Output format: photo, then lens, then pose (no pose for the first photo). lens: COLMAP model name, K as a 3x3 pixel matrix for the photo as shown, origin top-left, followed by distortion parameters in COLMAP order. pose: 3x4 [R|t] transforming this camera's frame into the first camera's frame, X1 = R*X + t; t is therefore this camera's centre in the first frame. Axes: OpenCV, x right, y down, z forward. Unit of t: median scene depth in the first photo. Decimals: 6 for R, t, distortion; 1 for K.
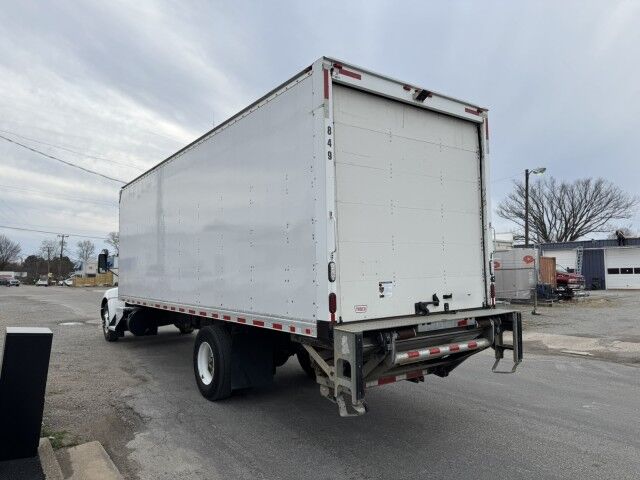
lens RADIAL K [[450.5, 0, 320.0], [0, 450.5, 240.0], [0, 0, 1]] dist [0.083339, -0.105078]
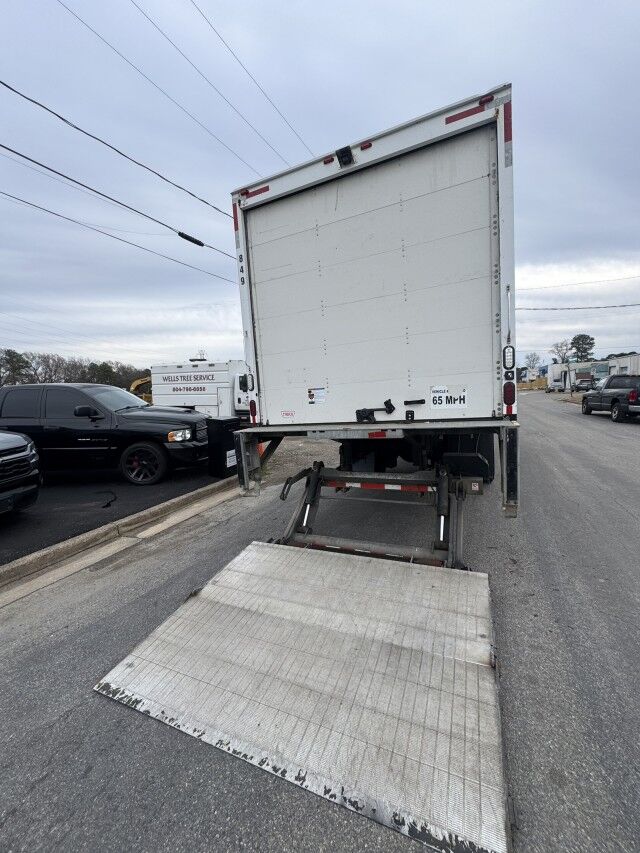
lens RADIAL K [[341.1, 0, 318.9], [0, 341.1, 423.9], [0, 0, 1]] dist [-0.003239, -0.000197]
pose [[0.483376, 0.059379, -0.873396, 0.776861], [0.115272, 0.984692, 0.130743, 0.068732], [0.867790, -0.163877, 0.469132, 0.606975]]
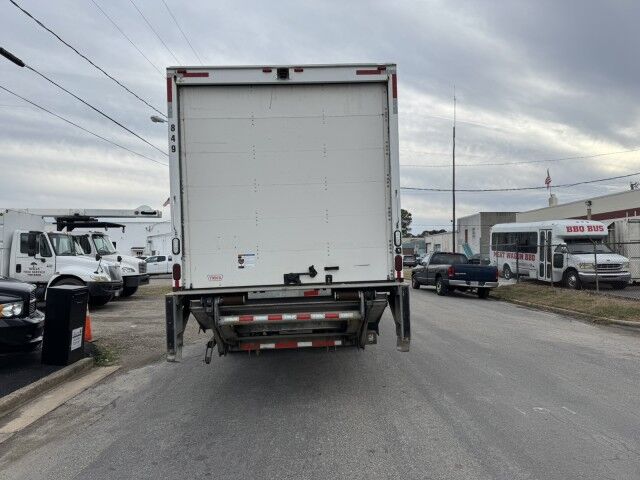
lens RADIAL K [[450.5, 0, 320.0], [0, 450.5, 240.0], [0, 0, 1]] dist [0.083339, -0.105078]
pose [[0.831251, -0.030918, -0.555037, 0.870979], [0.056616, 0.997969, 0.029199, 0.033789], [0.553007, -0.055696, 0.831313, 0.171626]]
